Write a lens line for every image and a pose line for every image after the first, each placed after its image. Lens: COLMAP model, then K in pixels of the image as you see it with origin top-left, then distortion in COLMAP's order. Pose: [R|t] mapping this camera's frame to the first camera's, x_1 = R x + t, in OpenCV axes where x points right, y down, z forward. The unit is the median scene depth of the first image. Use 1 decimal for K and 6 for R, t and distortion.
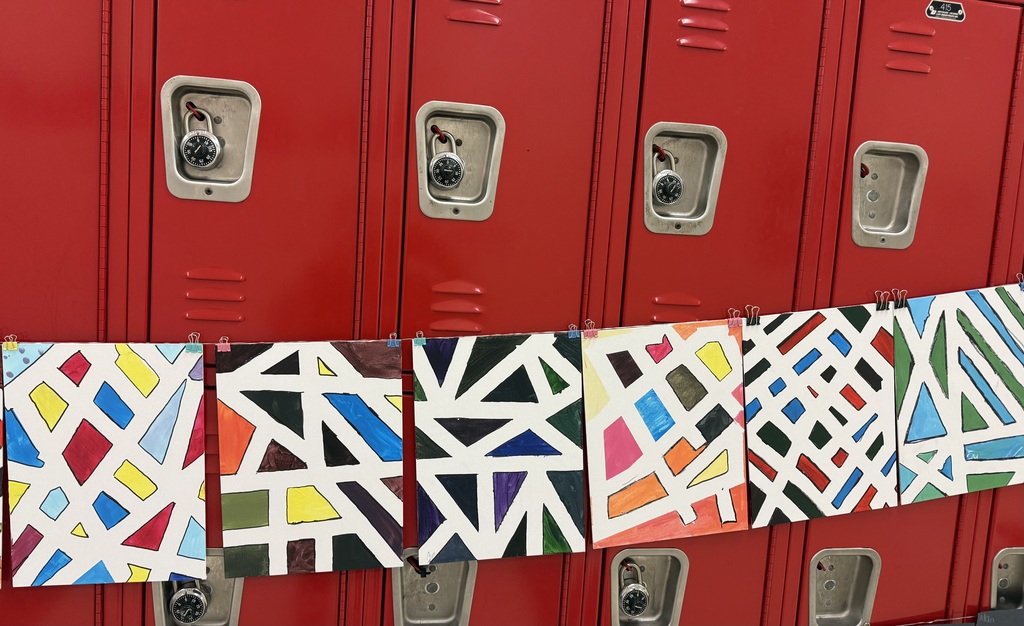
lens RADIAL K [[710.1, 0, 512.0], [0, 710.1, 313.0], [0, 0, 1]] dist [0.058575, -0.055116]
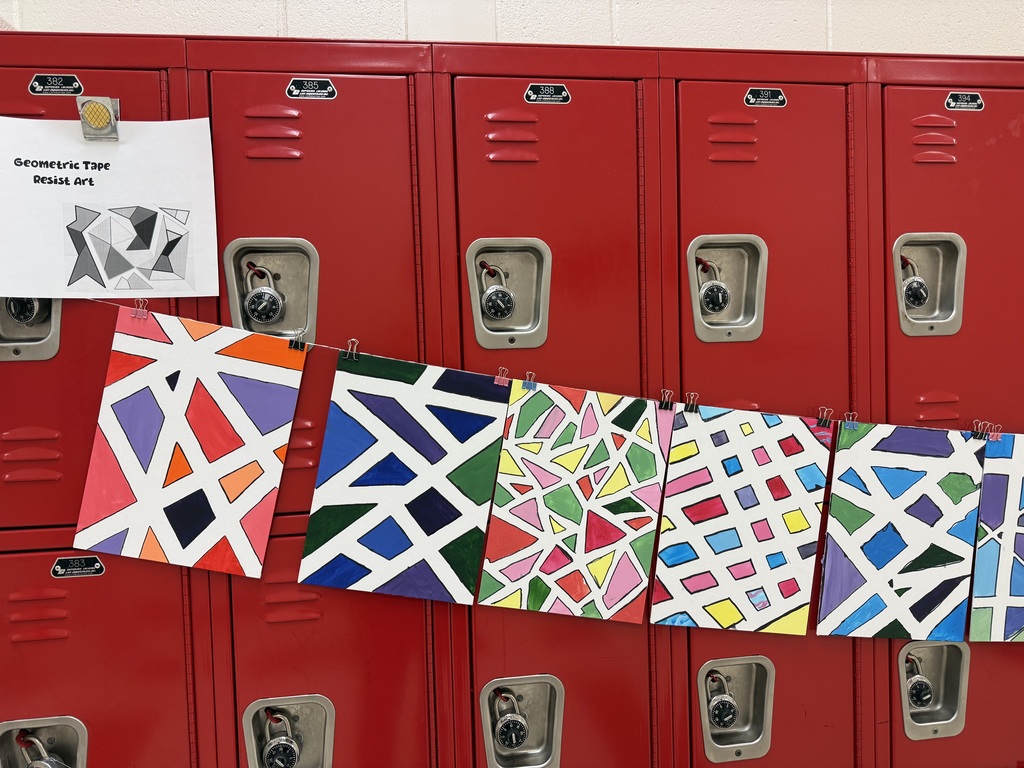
lens RADIAL K [[706.7, 0, 512.9], [0, 706.7, 397.9], [0, 0, 1]] dist [0.005497, -0.001140]
pose [[0.994933, -0.098610, -0.019603, -0.383753], [0.097353, 0.993610, -0.057114, -0.019604], [0.025110, 0.054917, 0.998175, -0.058406]]
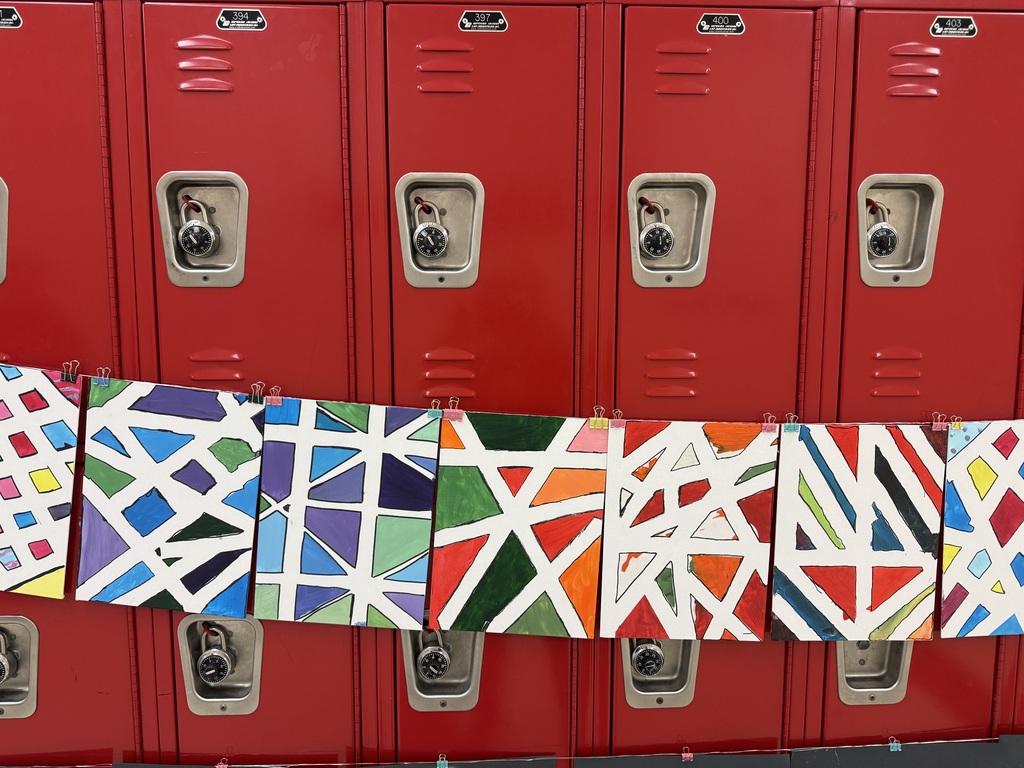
lens RADIAL K [[701.8, 0, 512.0], [0, 701.8, 384.0], [0, 0, 1]] dist [-0.003850, 0.000773]
pose [[0.990038, -0.054175, -0.129964, -0.177378], [0.054995, 0.998483, 0.002728, -0.008757], [0.129619, -0.009848, 0.991515, -0.026066]]
